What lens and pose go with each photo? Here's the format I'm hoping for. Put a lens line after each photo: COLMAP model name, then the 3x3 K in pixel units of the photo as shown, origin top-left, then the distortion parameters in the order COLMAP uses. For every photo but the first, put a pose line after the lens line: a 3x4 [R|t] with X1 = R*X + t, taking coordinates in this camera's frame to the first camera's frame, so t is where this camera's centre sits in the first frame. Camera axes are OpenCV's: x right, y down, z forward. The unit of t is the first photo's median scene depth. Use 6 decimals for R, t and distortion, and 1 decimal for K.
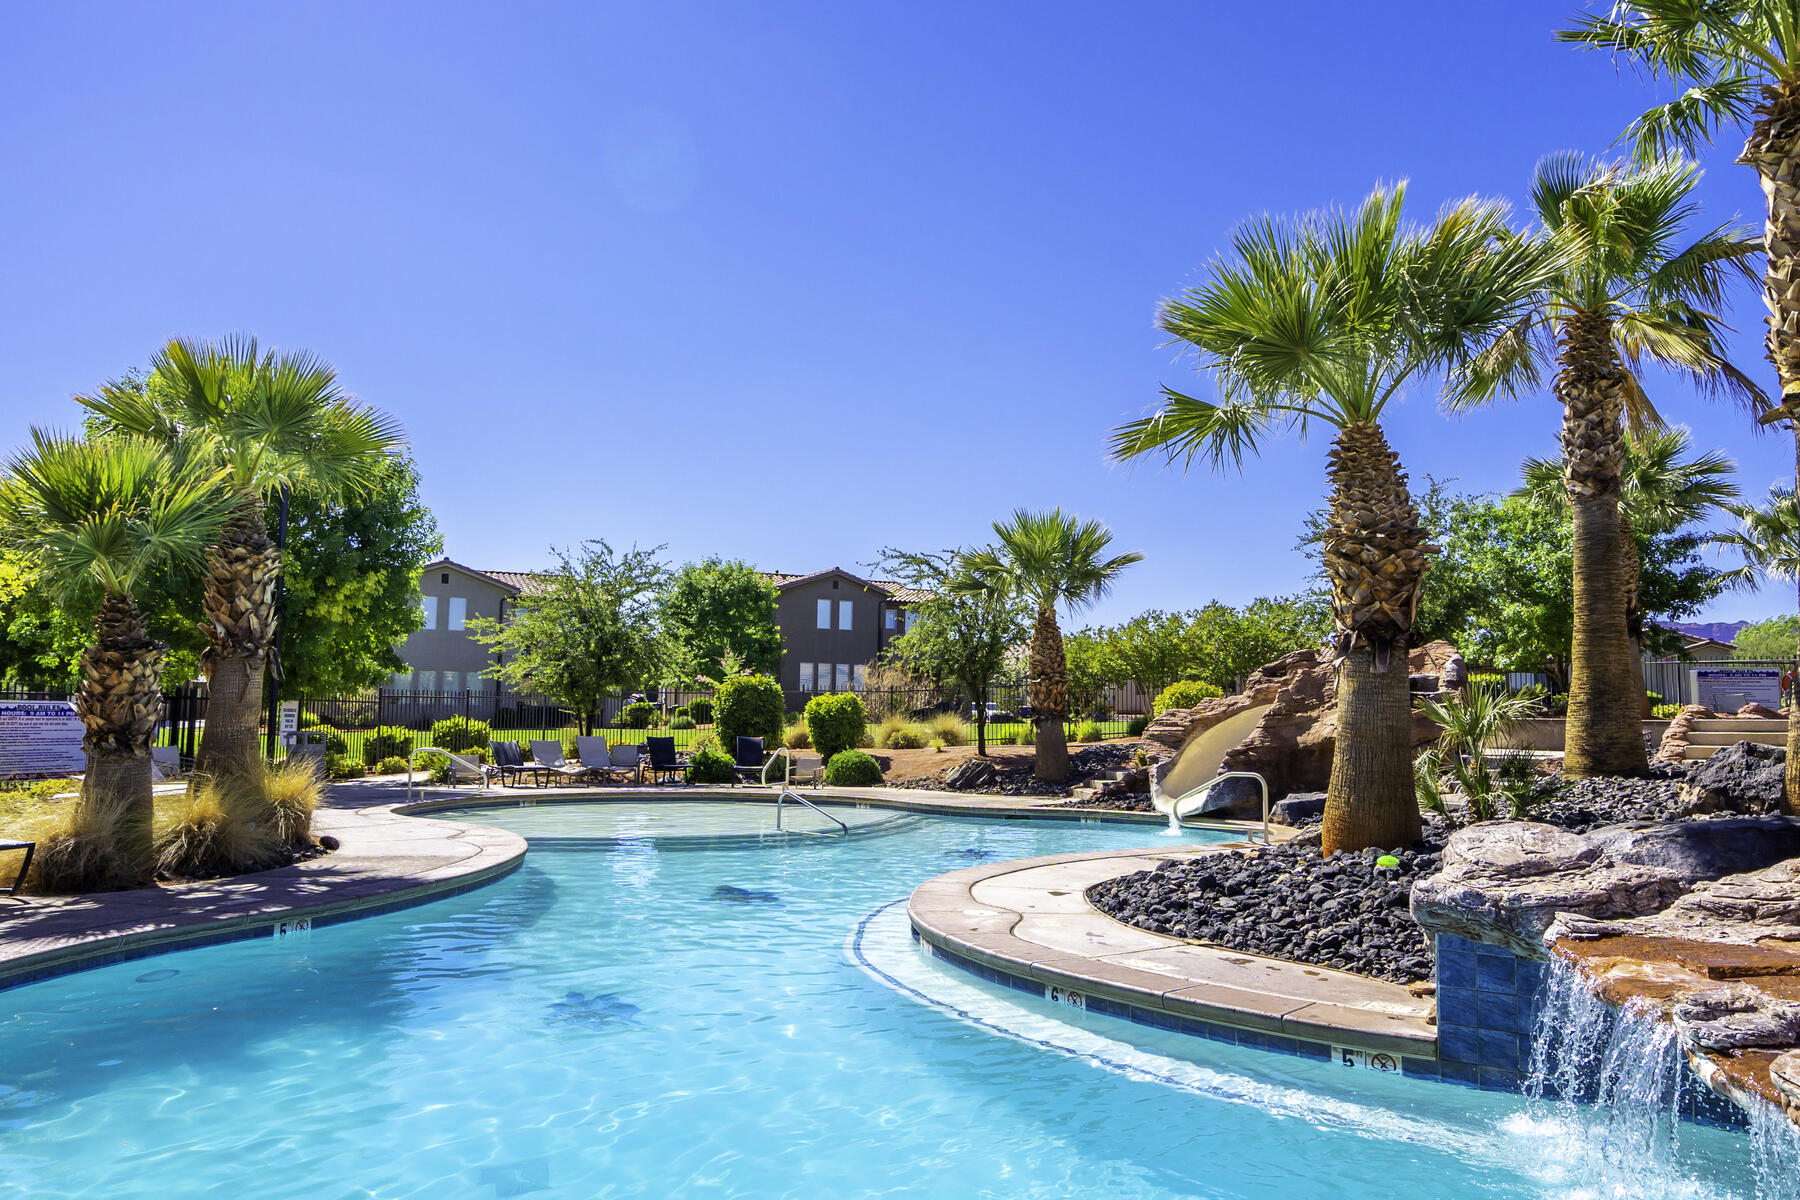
lens RADIAL K [[1202.8, 0, 895.9], [0, 1202.8, 599.9], [0, 0, 1]] dist [-0.002078, 0.000668]
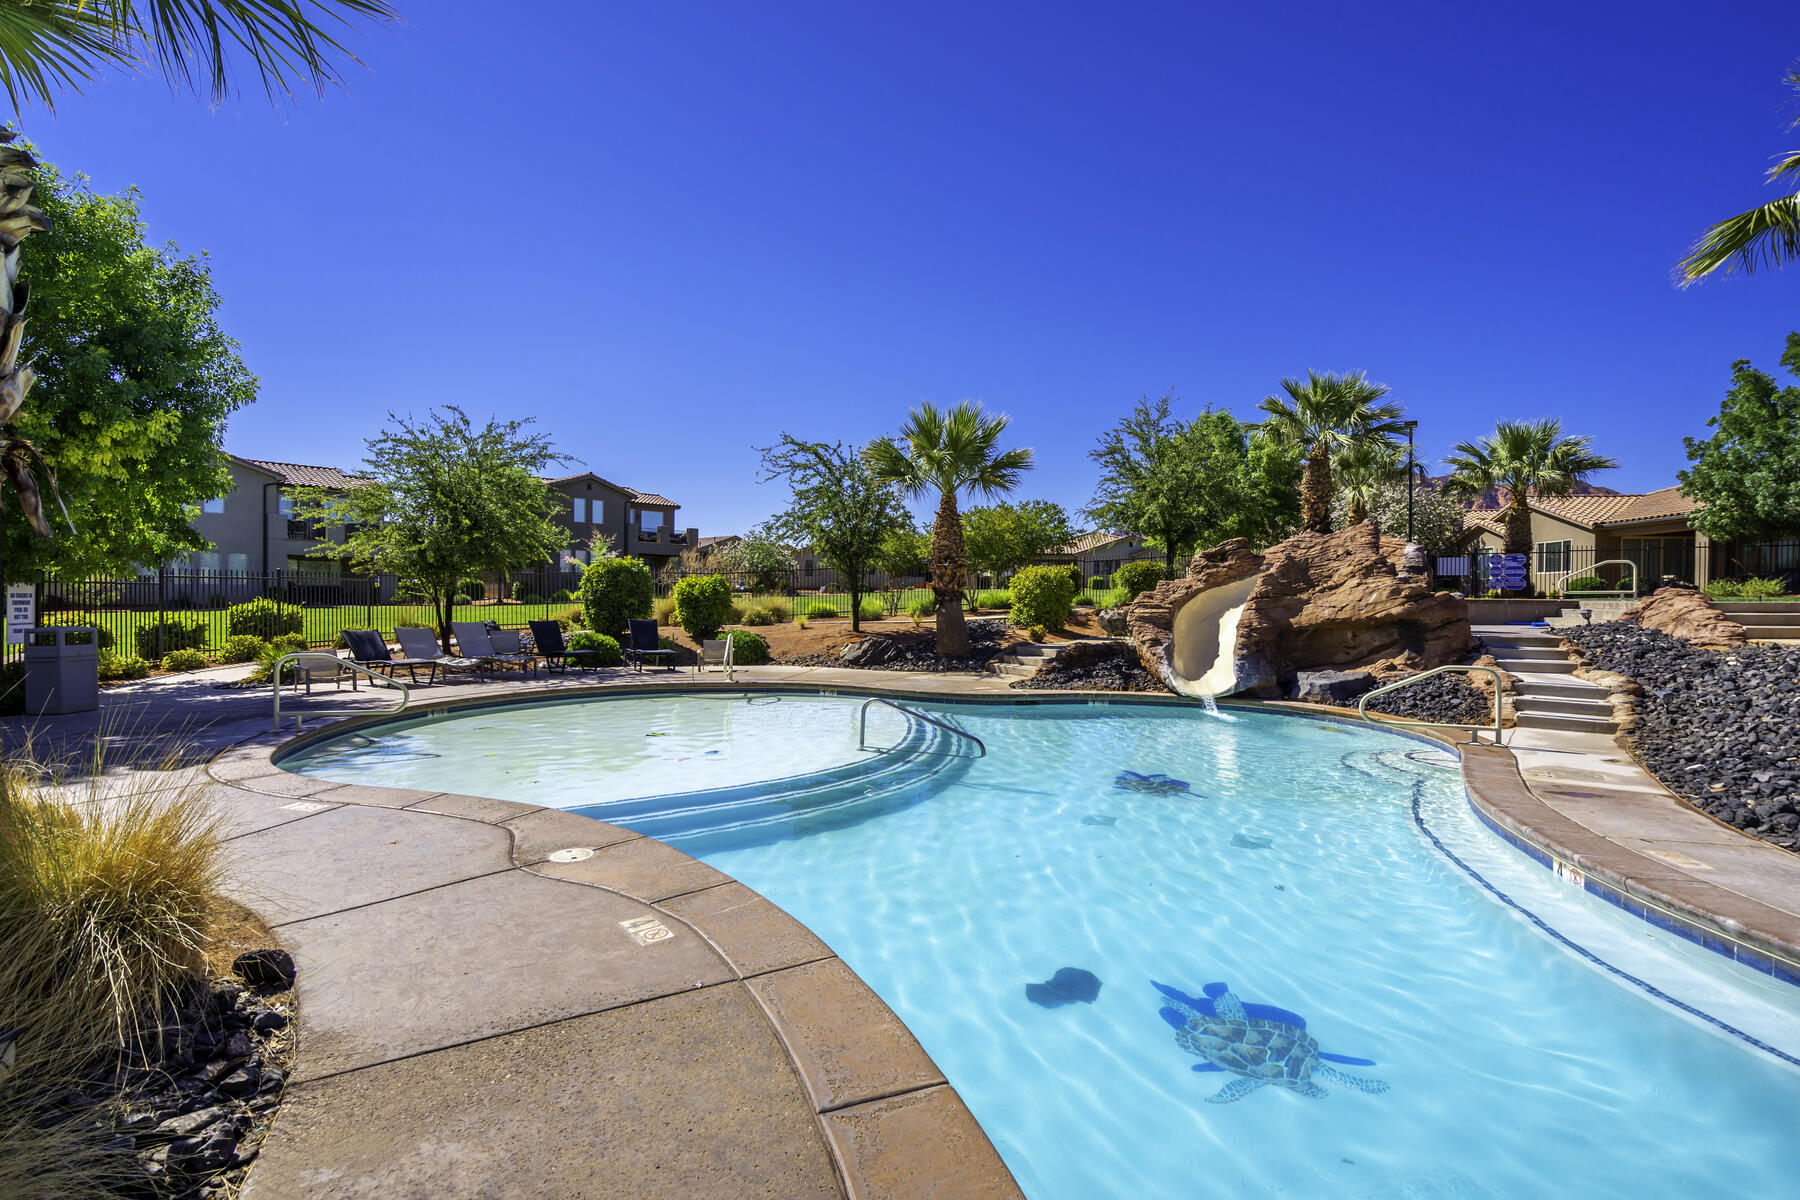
lens RADIAL K [[806.2, 0, 902.2], [0, 806.2, 593.6], [0, 0, 1]] dist [-0.000039, -0.000501]
pose [[0.930054, -0.005679, 0.367380, -0.178373], [-0.031430, 0.994986, 0.094948, 0.025484], [-0.366077, -0.099854, 0.925212, 0.335836]]
